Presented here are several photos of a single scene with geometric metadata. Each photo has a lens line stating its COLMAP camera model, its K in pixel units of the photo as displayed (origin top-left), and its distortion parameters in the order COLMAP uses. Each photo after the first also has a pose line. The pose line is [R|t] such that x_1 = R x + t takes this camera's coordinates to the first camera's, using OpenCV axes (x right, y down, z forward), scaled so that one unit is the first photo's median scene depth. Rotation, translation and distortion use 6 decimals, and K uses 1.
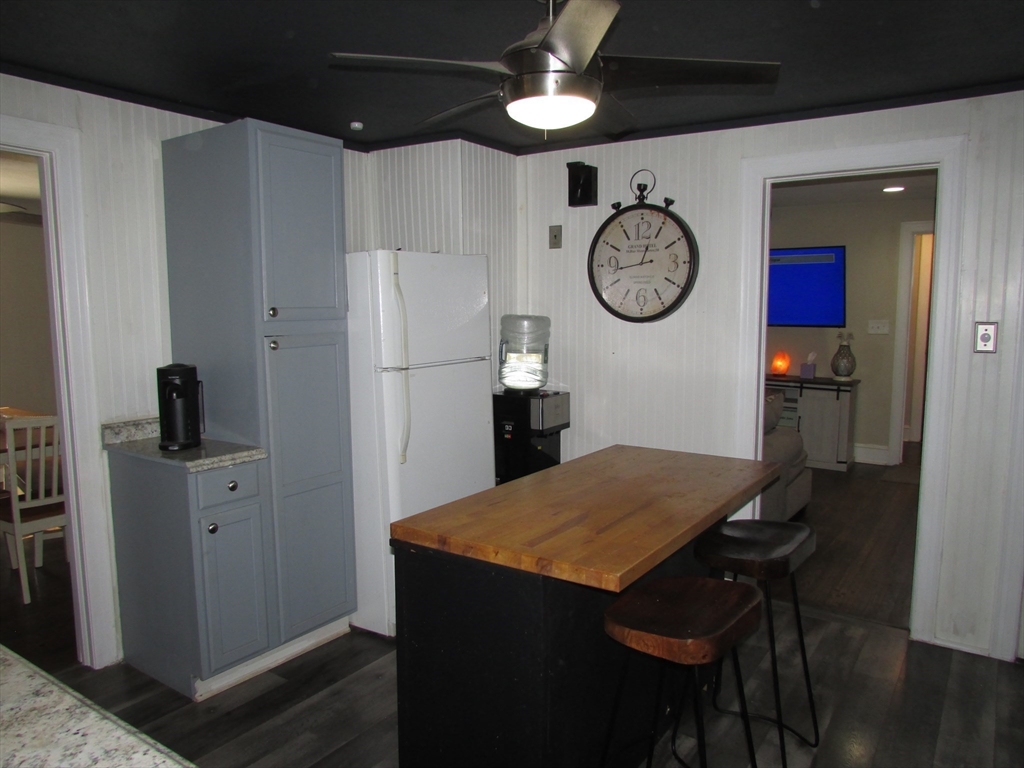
lens RADIAL K [[745.1, 0, 512.0], [0, 745.1, 384.0], [0, 0, 1]] dist [-0.024592, 0.004628]
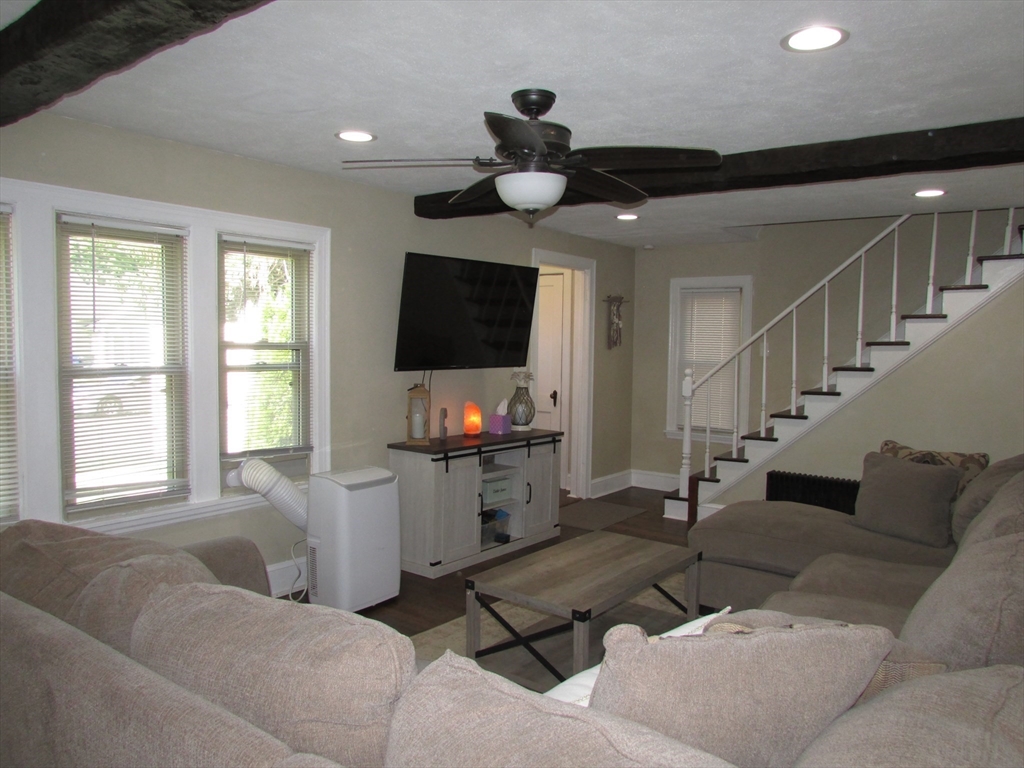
lens RADIAL K [[745.1, 0, 512.0], [0, 745.1, 384.0], [0, 0, 1]] dist [-0.024592, 0.004628]
pose [[0.024503, -0.059907, 0.997903, -0.378775], [0.101094, 0.993234, 0.057145, -0.104681], [-0.994575, 0.099482, 0.030393, 0.986822]]
